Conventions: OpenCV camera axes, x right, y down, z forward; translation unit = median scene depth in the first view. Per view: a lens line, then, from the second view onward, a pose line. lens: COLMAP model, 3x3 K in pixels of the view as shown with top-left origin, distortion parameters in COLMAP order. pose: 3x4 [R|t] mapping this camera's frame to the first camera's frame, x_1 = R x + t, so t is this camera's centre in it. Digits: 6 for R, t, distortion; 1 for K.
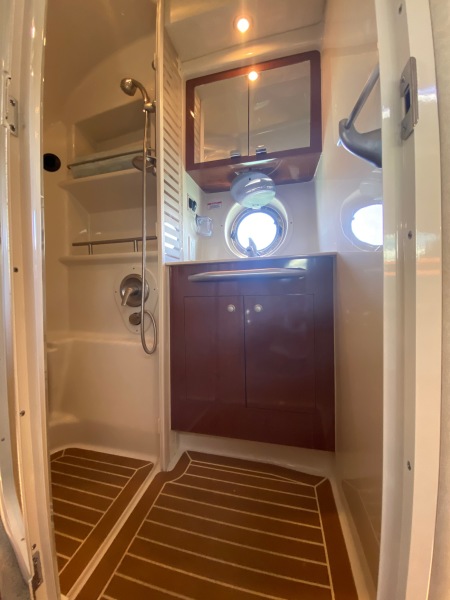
lens RADIAL K [[242.3, 0, 223.3], [0, 242.3, 300.9], [0, 0, 1]] dist [0.002512, -0.009557]
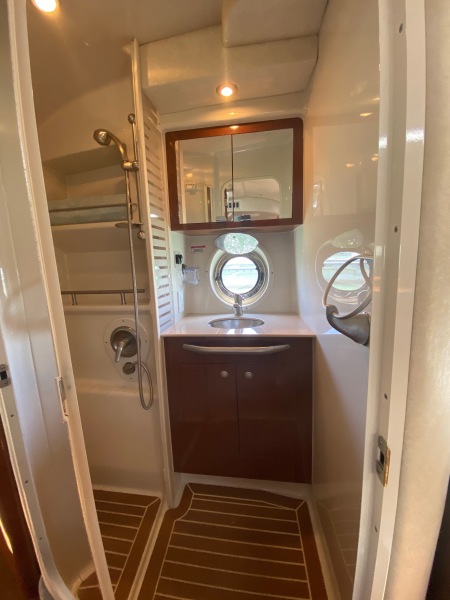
lens RADIAL K [[242.3, 0, 223.5], [0, 242.3, 298.9], [0, 0, 1]] dist [0.002512, -0.009557]
pose [[0.992707, -0.048245, 0.110474, -0.064691], [0.033306, 0.990517, 0.133289, -0.387213], [-0.115857, -0.128638, 0.984901, -0.047063]]
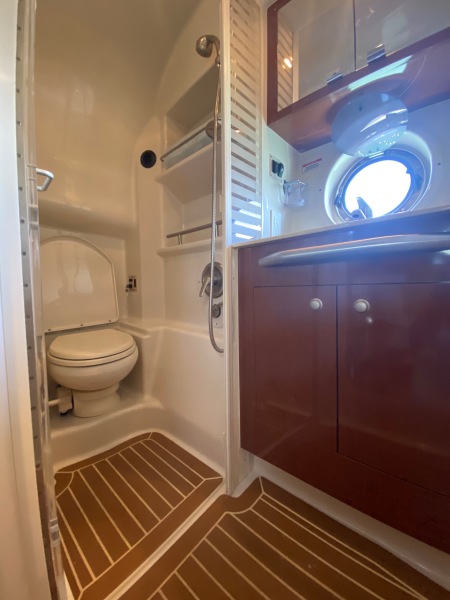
lens RADIAL K [[242.3, 0, 224.6], [0, 242.3, 299.9], [0, 0, 1]] dist [0.002512, -0.009557]
pose [[0.888140, 0.022405, -0.459026, 0.094284], [-0.005354, 0.999248, 0.038414, -0.002952], [0.459541, -0.031659, 0.887592, 0.231254]]
